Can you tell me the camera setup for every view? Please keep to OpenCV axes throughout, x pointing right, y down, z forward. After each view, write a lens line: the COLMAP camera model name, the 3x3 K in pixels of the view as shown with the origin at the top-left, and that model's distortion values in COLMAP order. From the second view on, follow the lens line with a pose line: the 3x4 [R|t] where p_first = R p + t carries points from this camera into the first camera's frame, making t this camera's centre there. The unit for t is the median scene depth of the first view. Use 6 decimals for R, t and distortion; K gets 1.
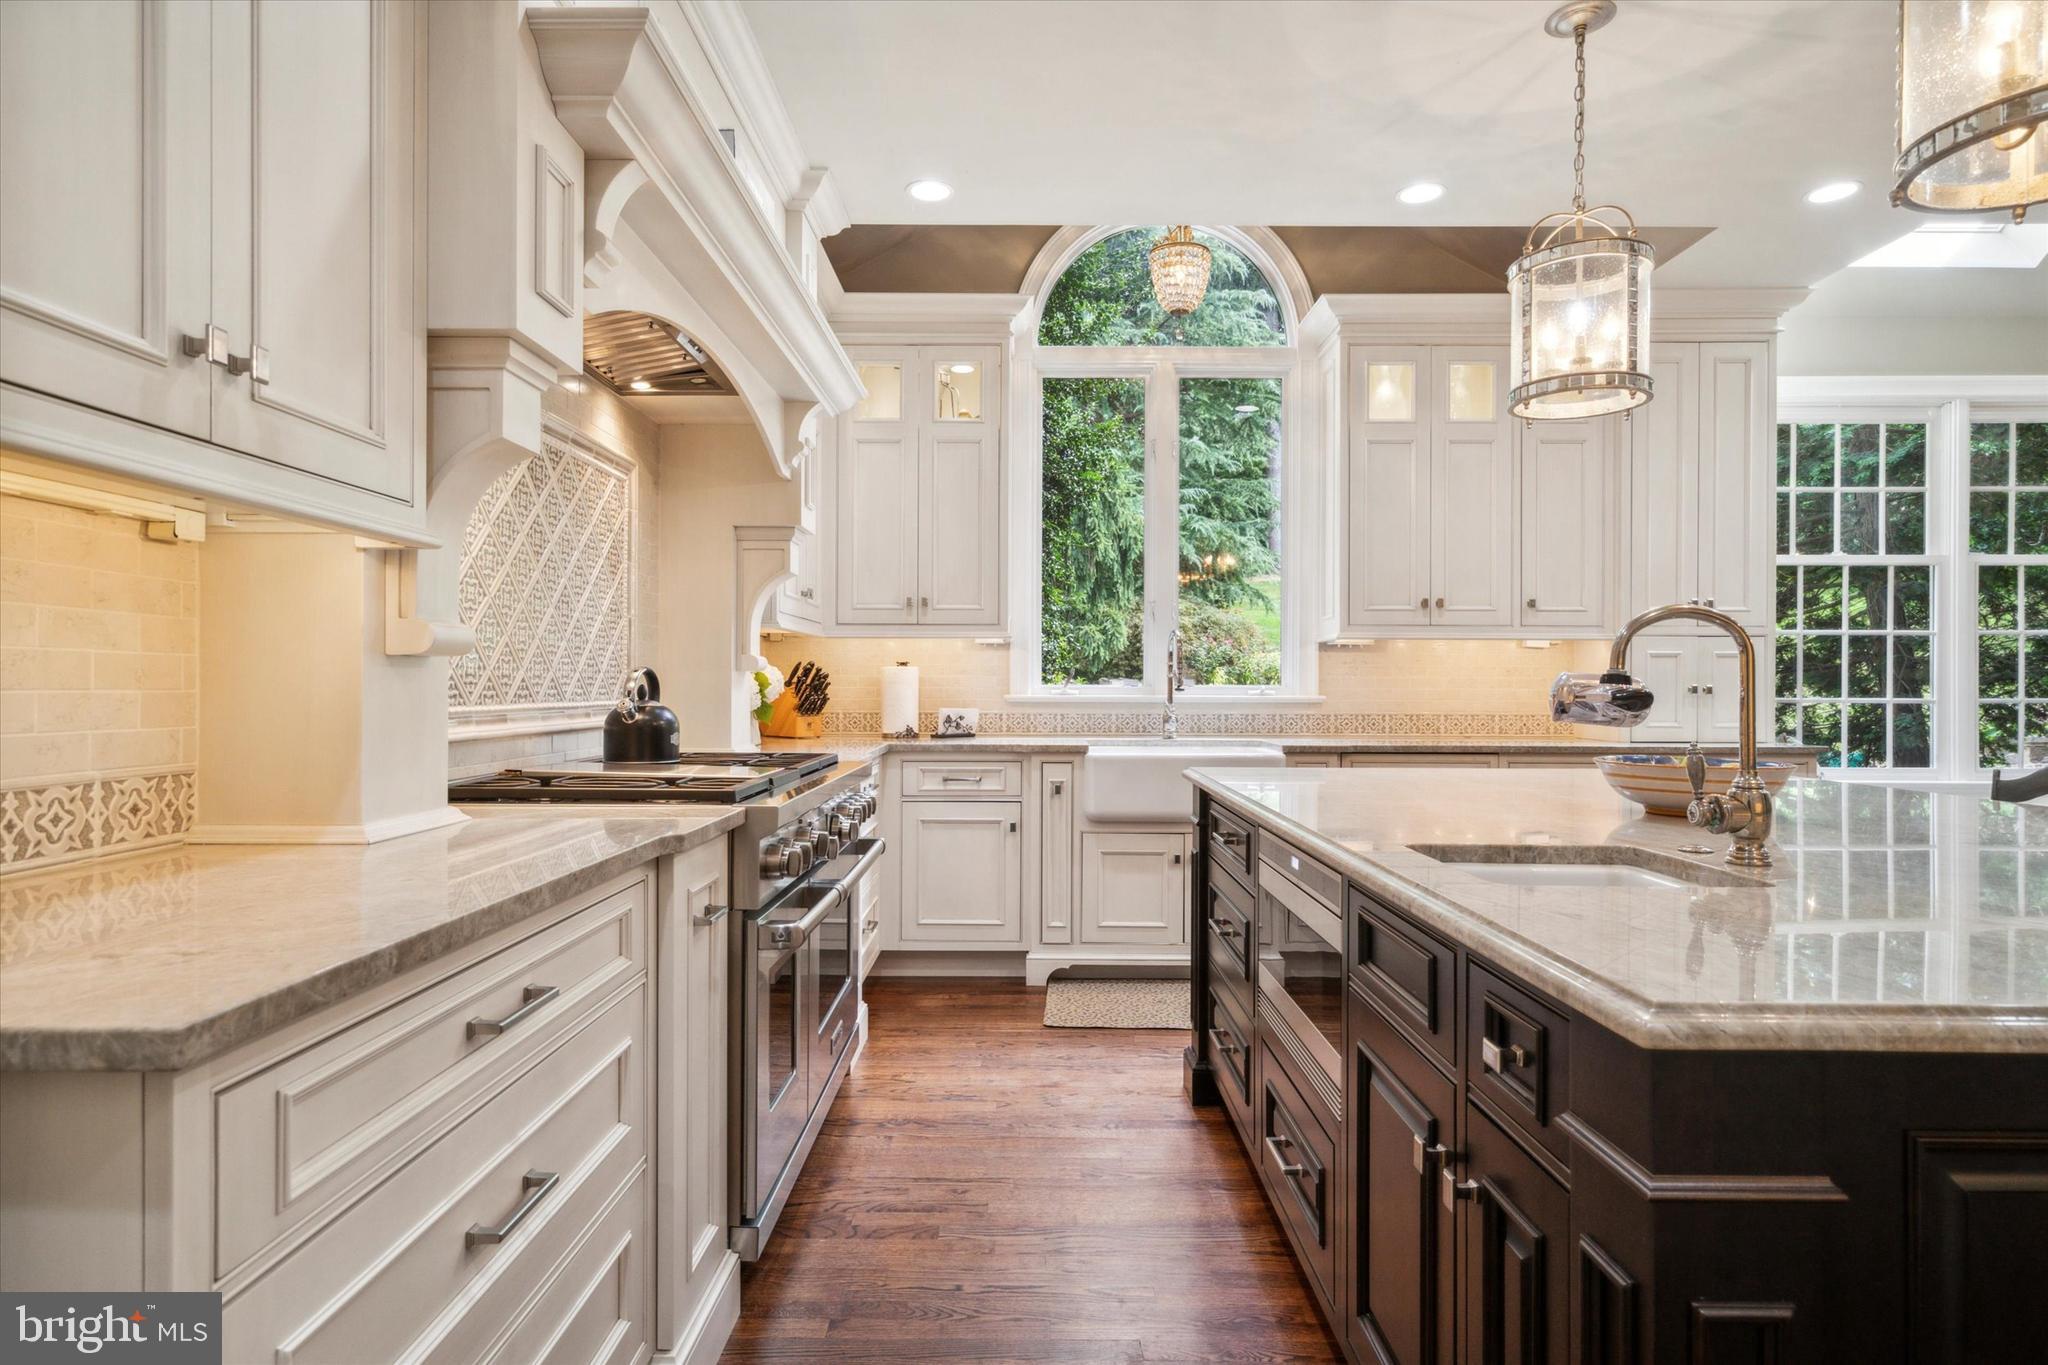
lens RADIAL K [[1094.2, 0, 1026.5], [0, 1094.2, 680.0], [0, 0, 1]] dist [0.005132, 0.003356]
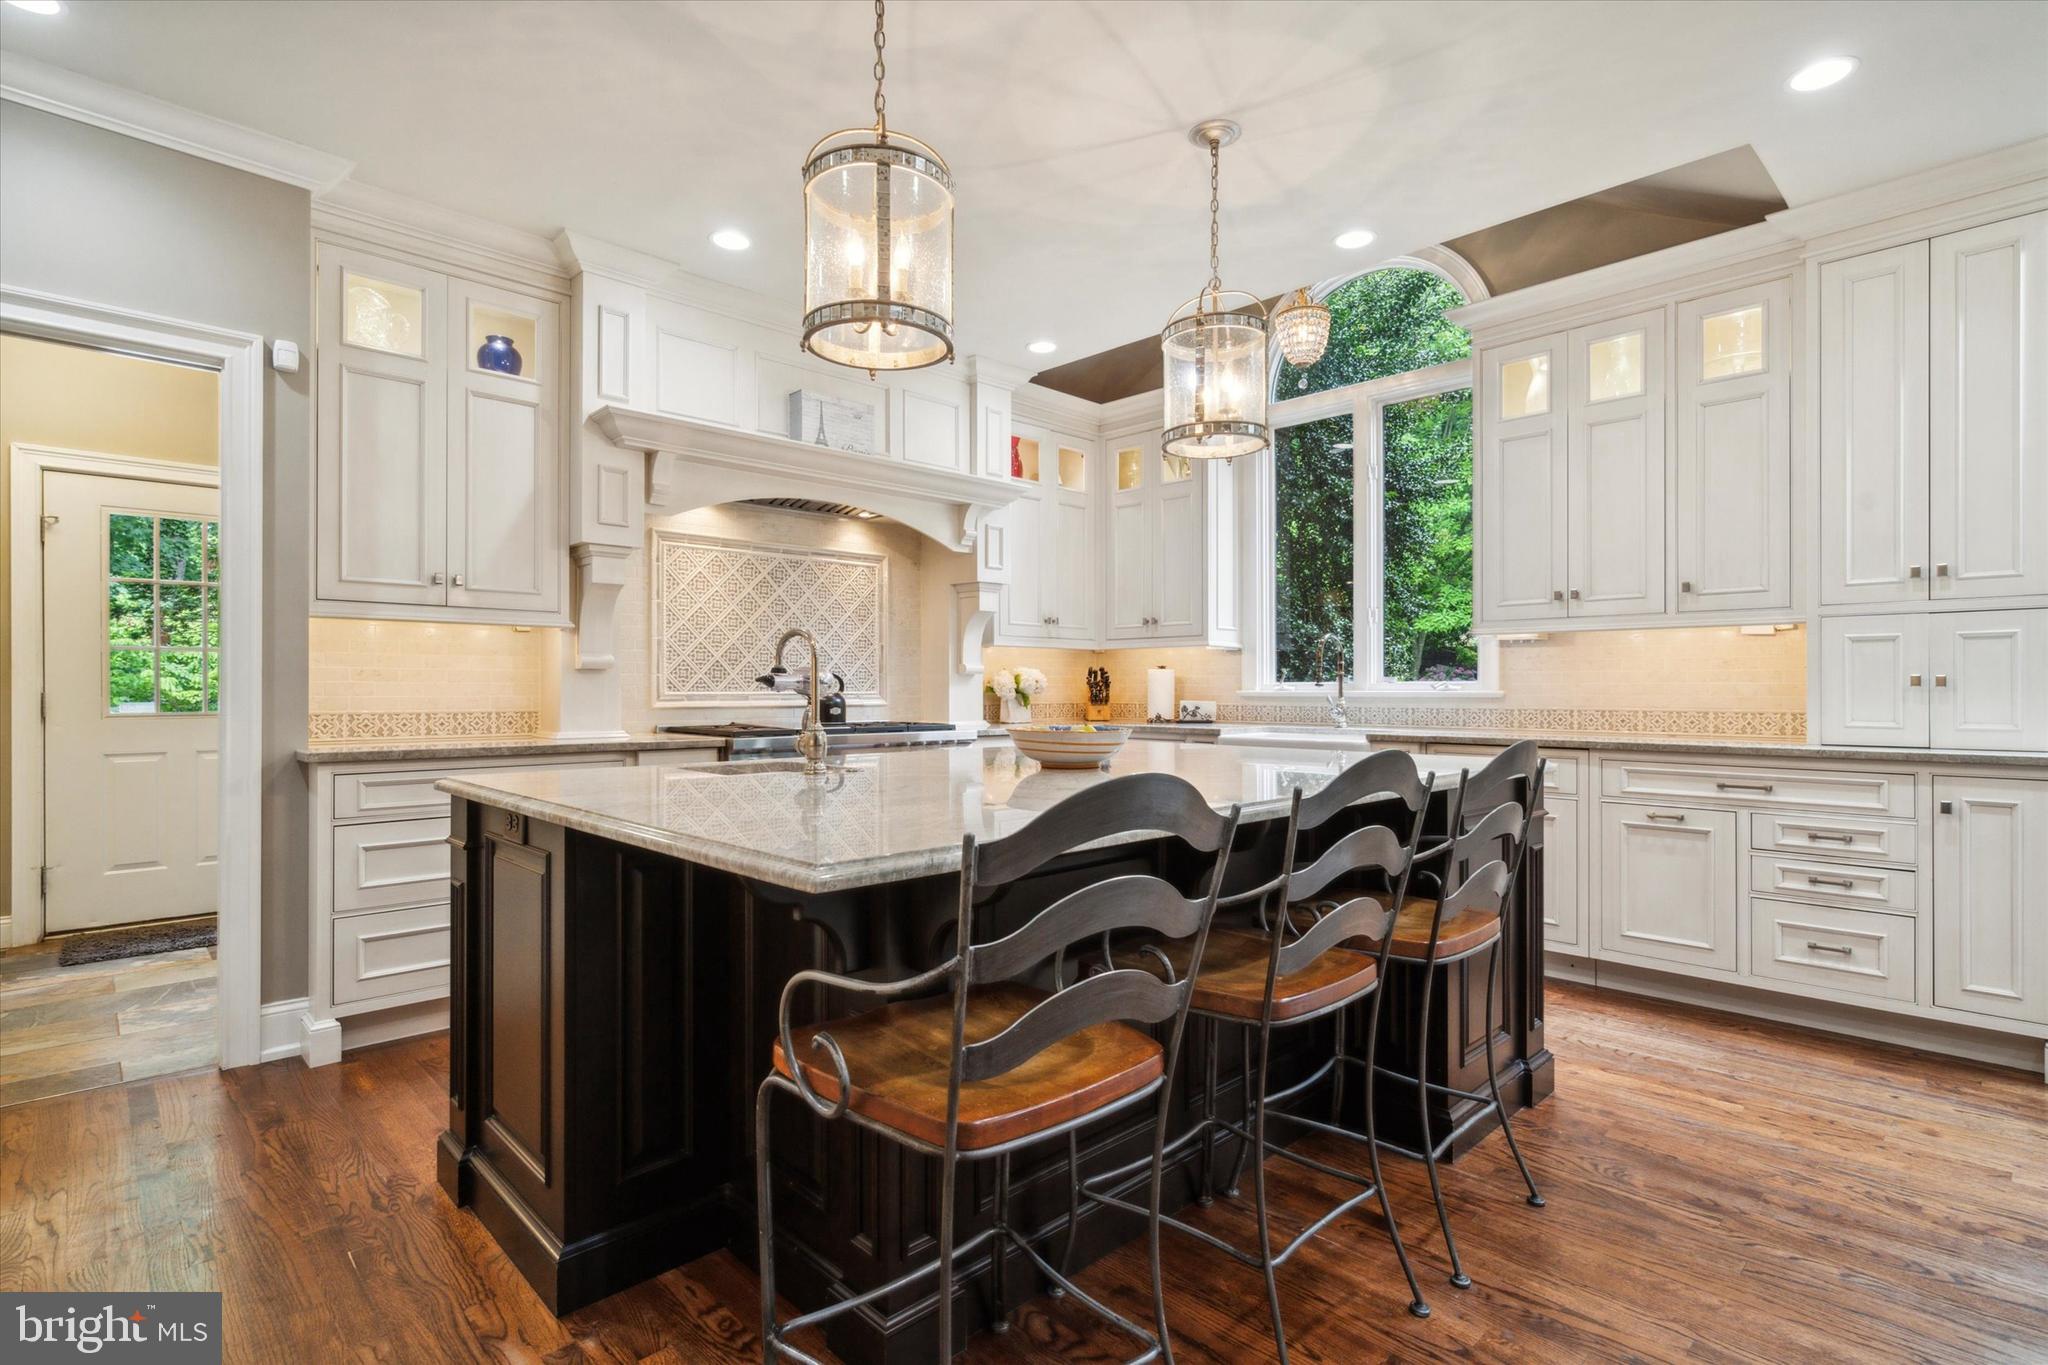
lens RADIAL K [[993.0, 0, 1020.9], [0, 993.0, 691.0], [0, 0, 1]] dist [-0.001929, 0.001807]
pose [[0.688072, -0.001686, -0.725640, 0.722868], [0.006426, 0.999972, 0.003770, 0.009502], [0.725614, -0.007257, 0.688064, 0.045256]]
